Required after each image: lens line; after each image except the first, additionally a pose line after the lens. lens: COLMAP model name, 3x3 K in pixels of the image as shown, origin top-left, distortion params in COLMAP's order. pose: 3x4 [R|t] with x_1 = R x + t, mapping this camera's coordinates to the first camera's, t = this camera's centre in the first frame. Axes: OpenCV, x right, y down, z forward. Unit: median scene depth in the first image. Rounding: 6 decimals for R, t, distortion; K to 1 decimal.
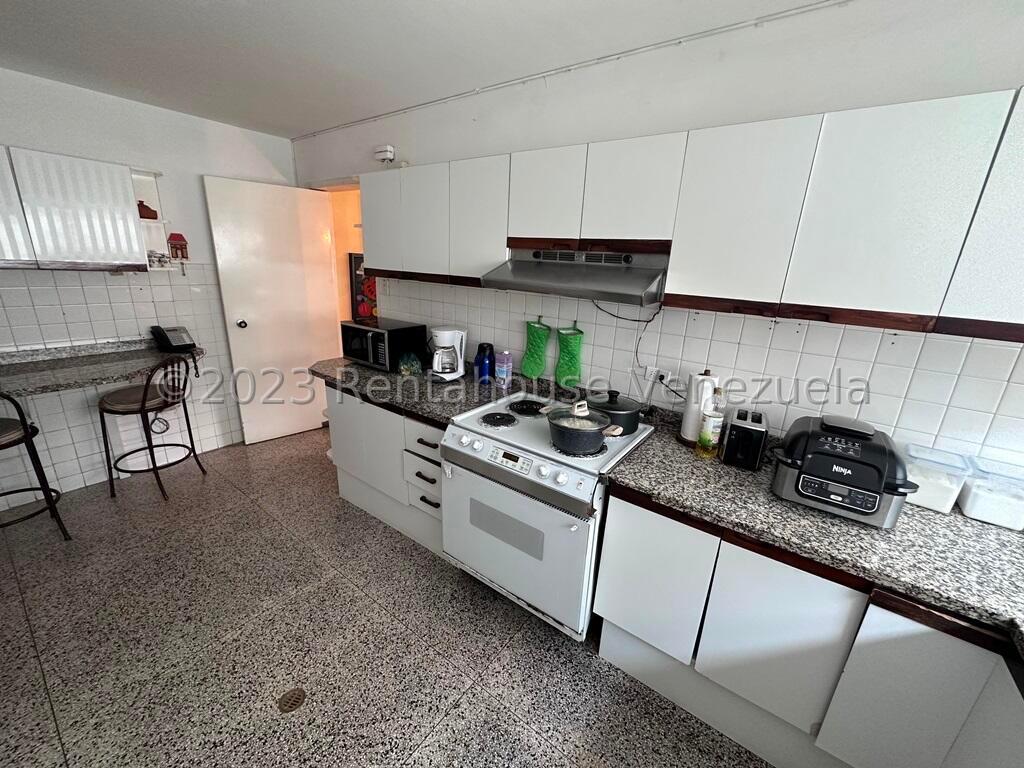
lens RADIAL K [[409.6, 0, 514.5], [0, 409.6, 379.4], [0, 0, 1]] dist [-0.002622, -0.000230]
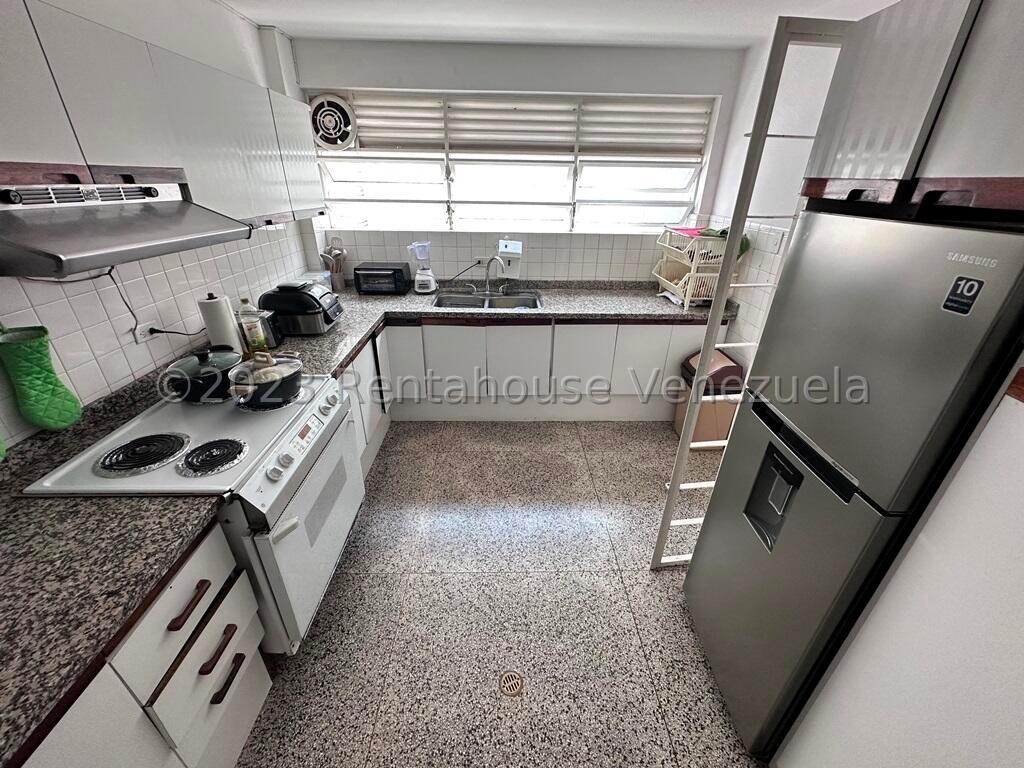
lens RADIAL K [[409.6, 0, 511.9], [0, 409.6, 385.9], [0, 0, 1]] dist [-0.002622, -0.000230]
pose [[-0.605763, -0.409273, 0.682309, -0.850745], [0.183098, 0.762832, 0.620131, -0.359650], [-0.774291, 0.500582, -0.387158, 0.932959]]
